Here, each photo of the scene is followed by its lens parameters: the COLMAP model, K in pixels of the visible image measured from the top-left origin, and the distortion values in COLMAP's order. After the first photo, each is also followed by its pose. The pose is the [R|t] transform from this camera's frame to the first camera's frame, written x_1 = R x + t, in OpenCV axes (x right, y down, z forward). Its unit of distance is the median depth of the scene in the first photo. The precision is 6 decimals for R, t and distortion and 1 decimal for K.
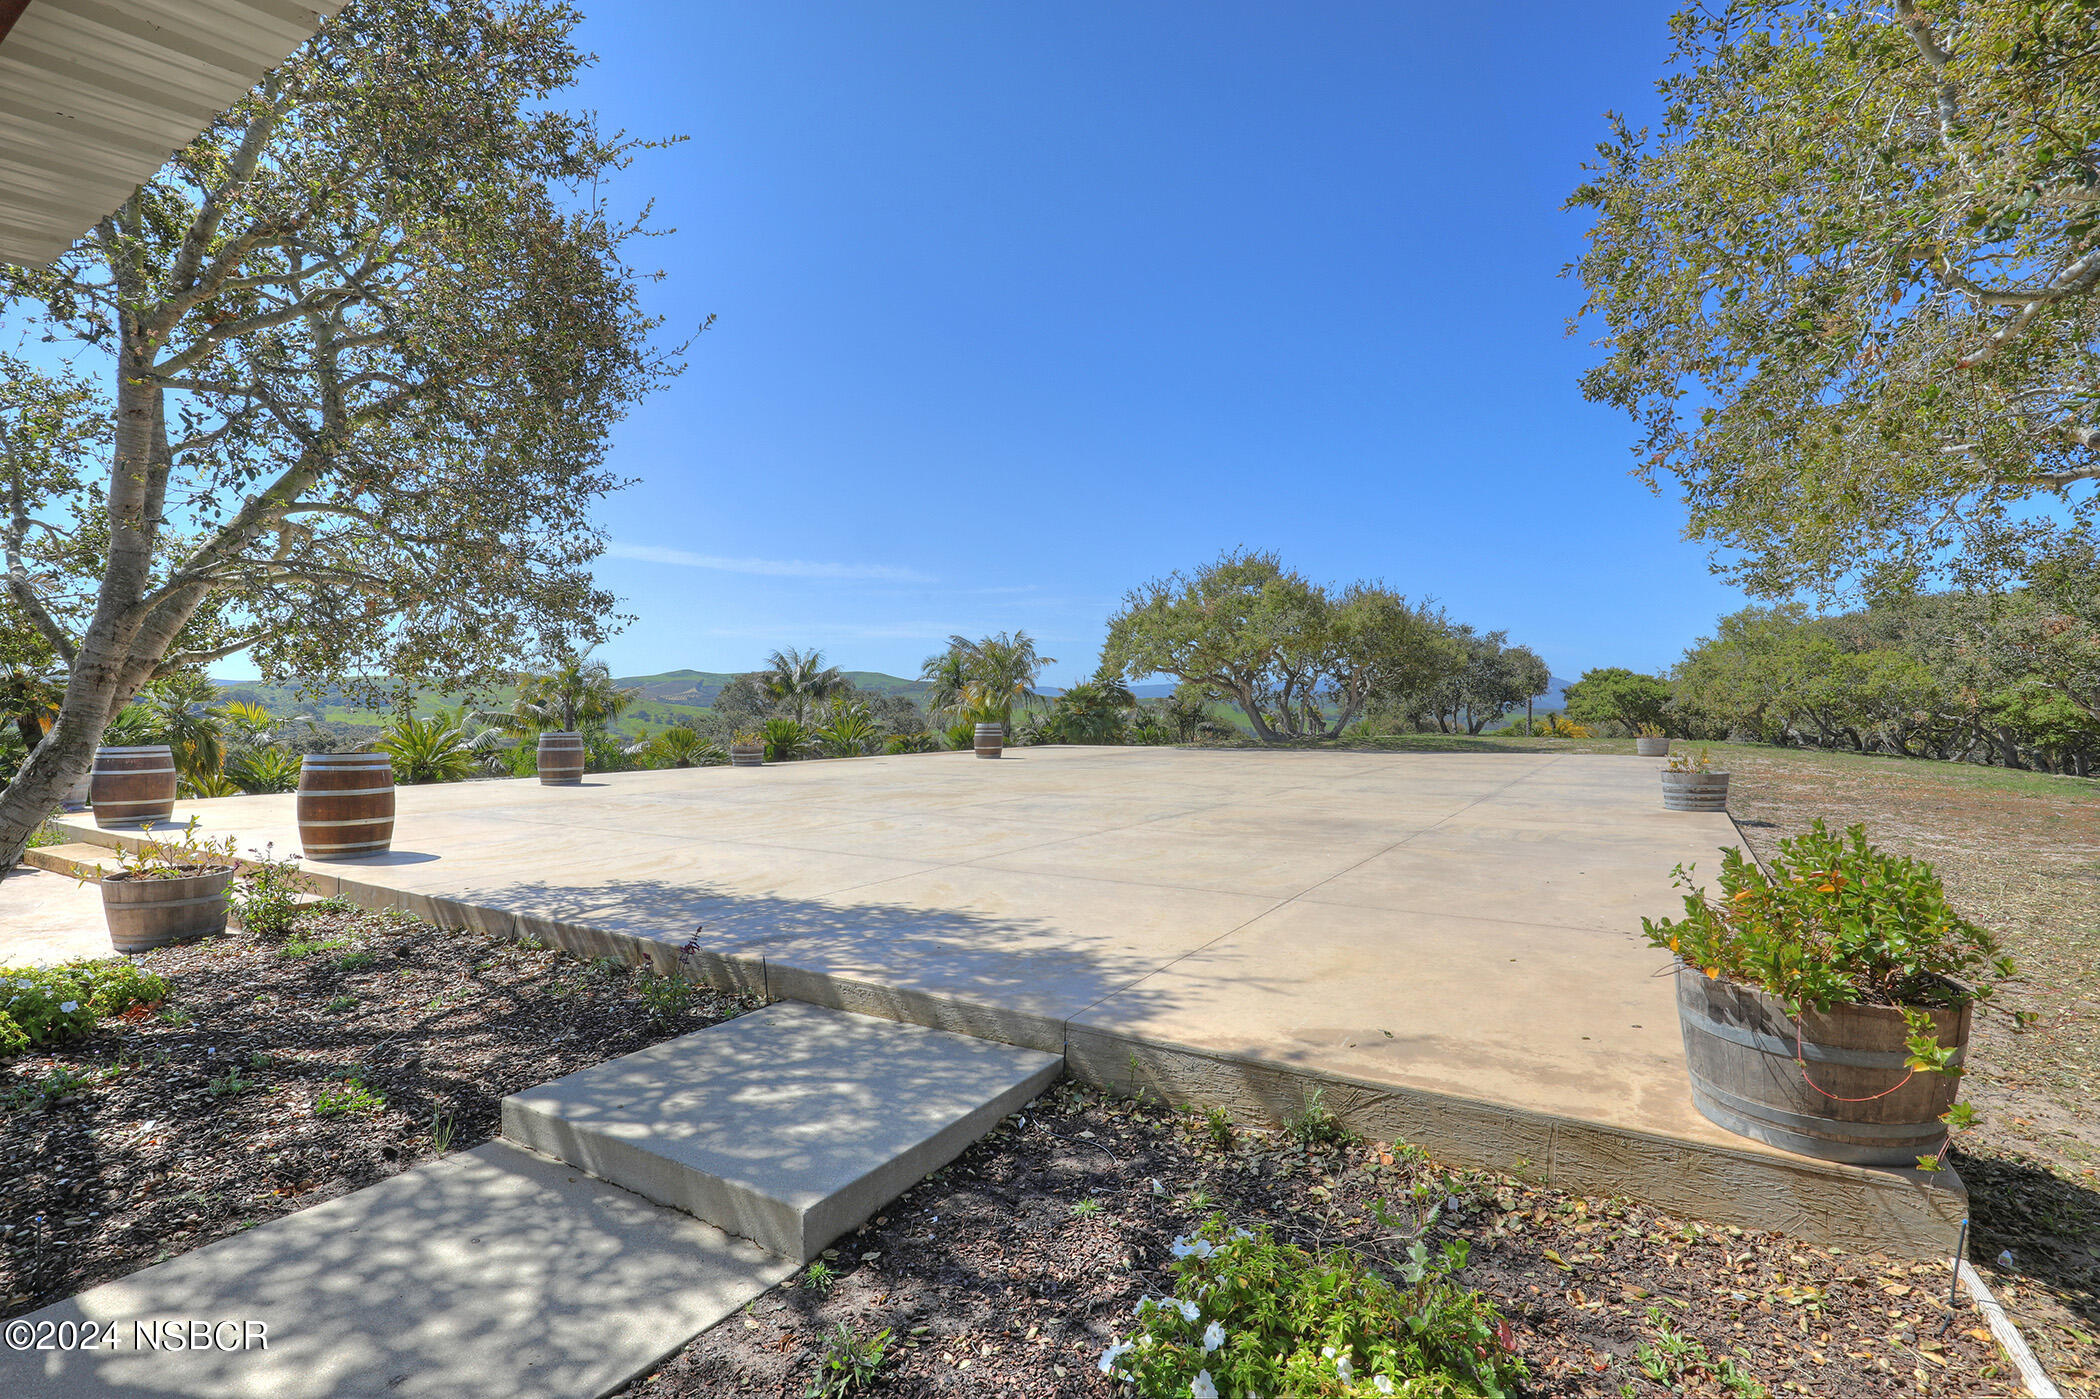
lens RADIAL K [[1011.9, 0, 1055.1], [0, 1011.9, 707.7], [0, 0, 1]] dist [-0.005322, 0.001425]
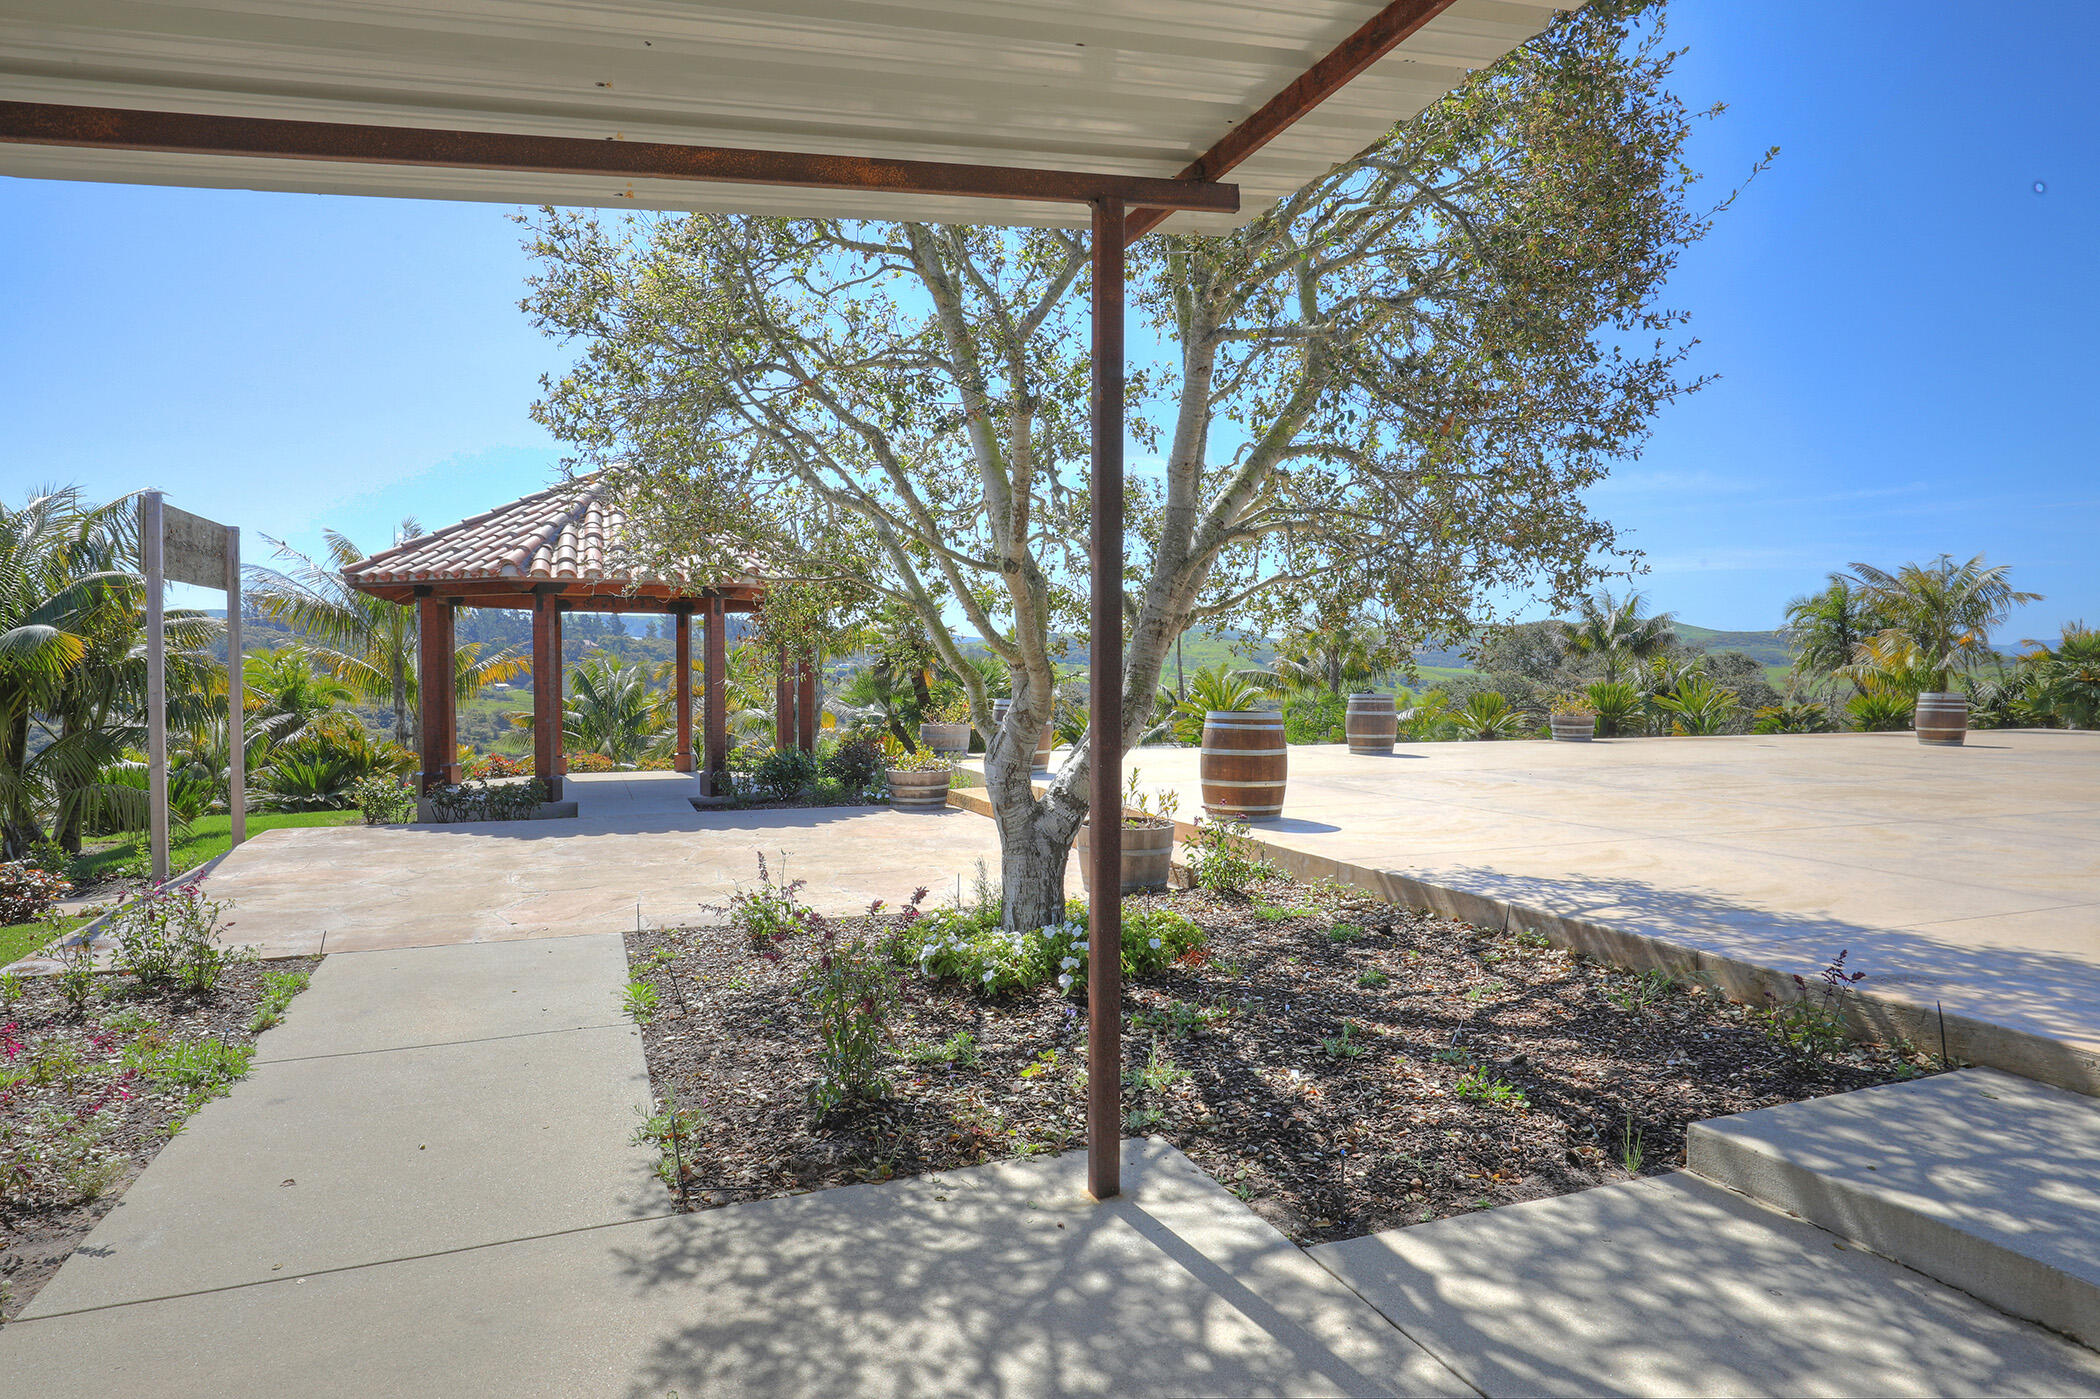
lens RADIAL K [[1262.8, 0, 1053.2], [0, 1262.8, 695.5], [0, 0, 1]] dist [0.002821, 0.002035]
pose [[0.813058, 0.020244, -0.581830, -0.277684], [-0.007276, 0.999671, 0.024615, 0.004486], [0.582137, -0.015781, 0.812938, -0.123083]]
